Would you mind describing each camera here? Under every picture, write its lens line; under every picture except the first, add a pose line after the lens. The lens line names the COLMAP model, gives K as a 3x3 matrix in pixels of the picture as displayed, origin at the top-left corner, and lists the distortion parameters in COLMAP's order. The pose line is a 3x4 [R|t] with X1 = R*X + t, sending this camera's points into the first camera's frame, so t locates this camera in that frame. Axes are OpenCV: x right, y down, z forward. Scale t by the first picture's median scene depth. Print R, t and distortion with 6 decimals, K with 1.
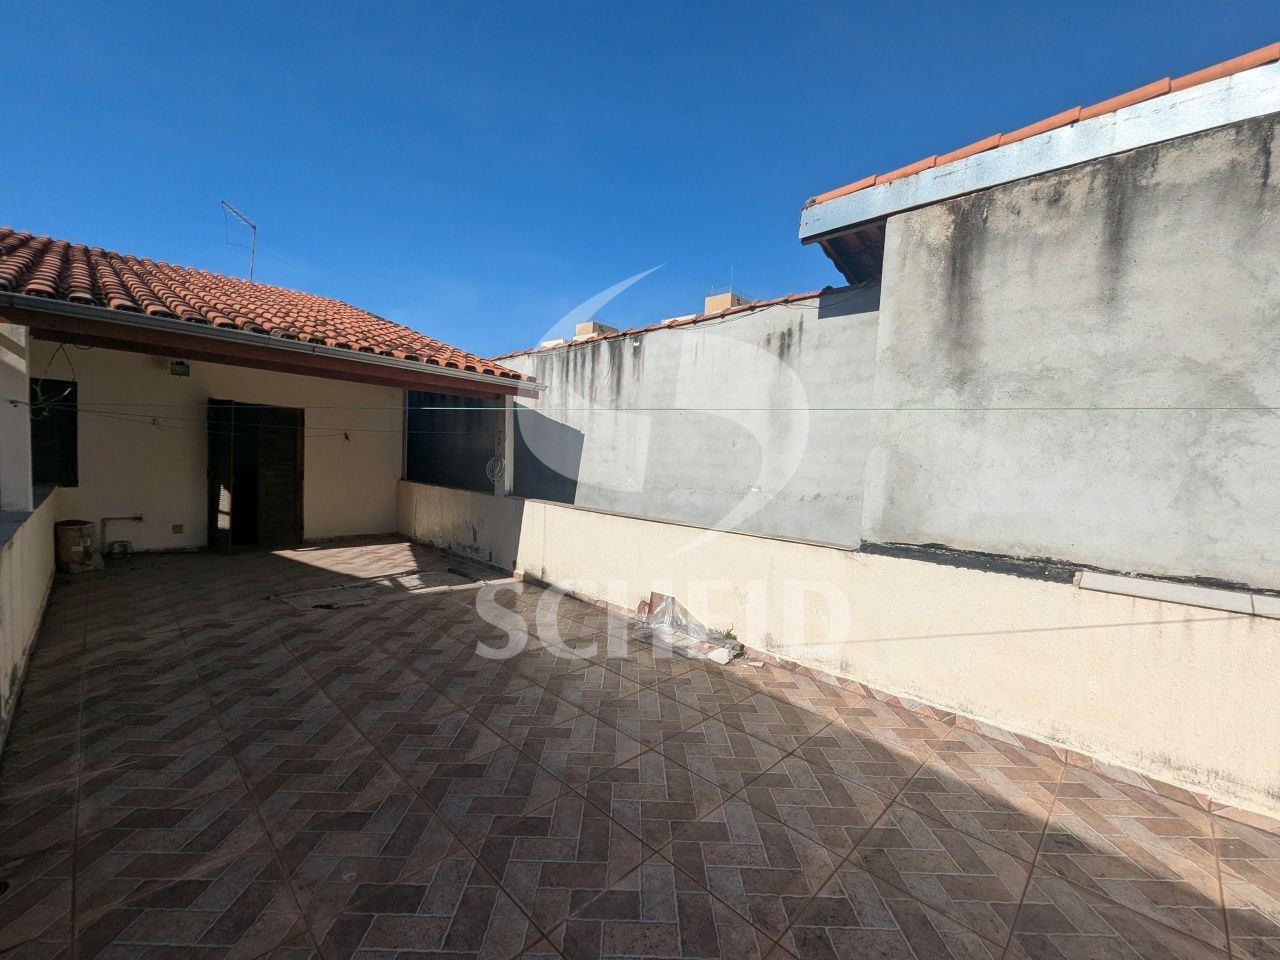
lens RADIAL K [[524.8, 0, 637.6], [0, 524.8, 480.4], [0, 0, 1]] dist [-0.004427, -0.002873]
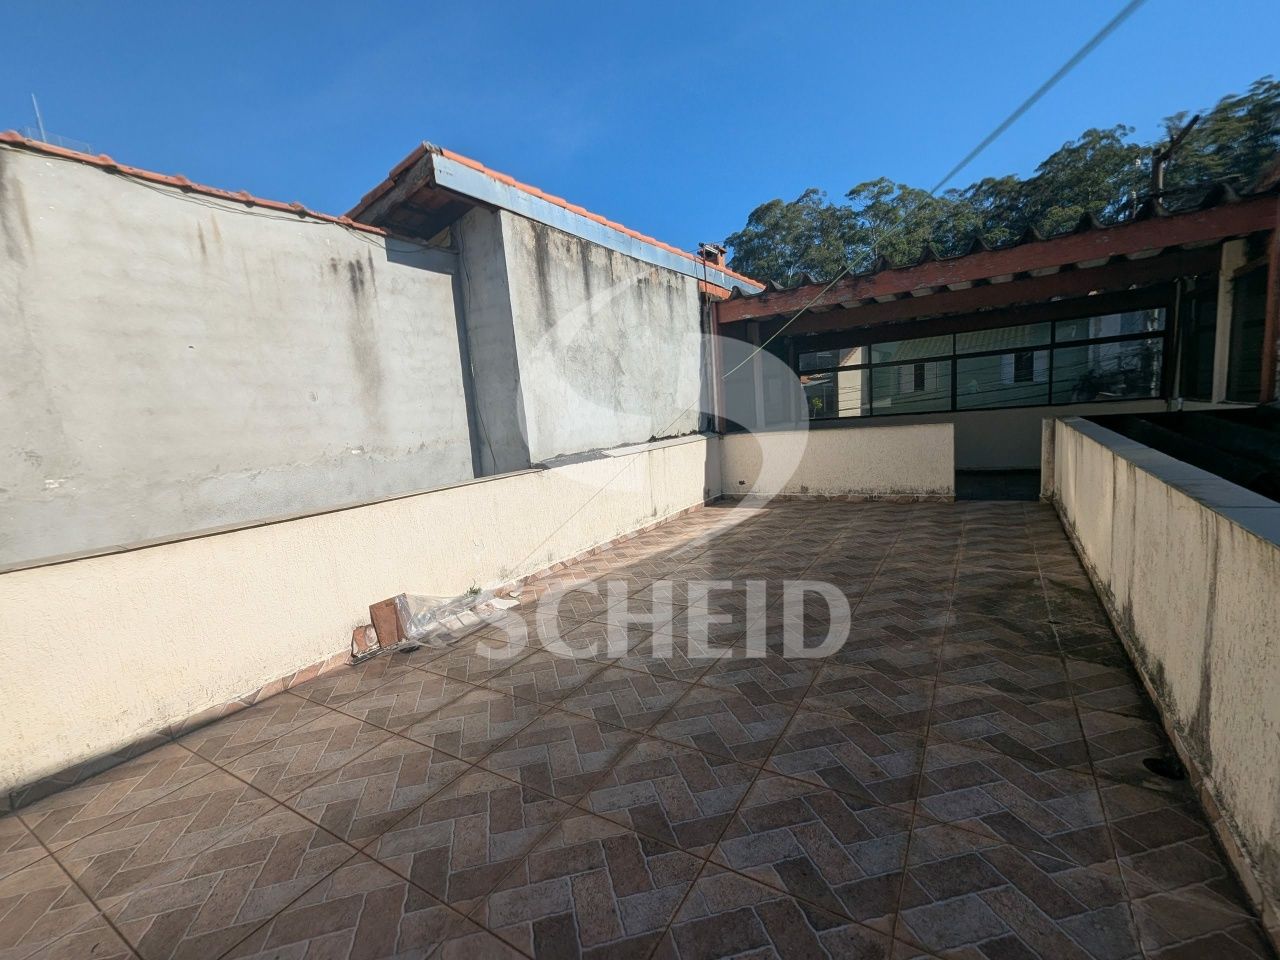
lens RADIAL K [[524.8, 0, 637.1], [0, 524.8, 477.5], [0, 0, 1]] dist [-0.004427, -0.002873]
pose [[-0.188154, -0.151038, 0.970456, -0.942824], [0.108056, 0.978922, 0.173306, -0.052586], [-0.976177, 0.137472, -0.167867, 1.011894]]
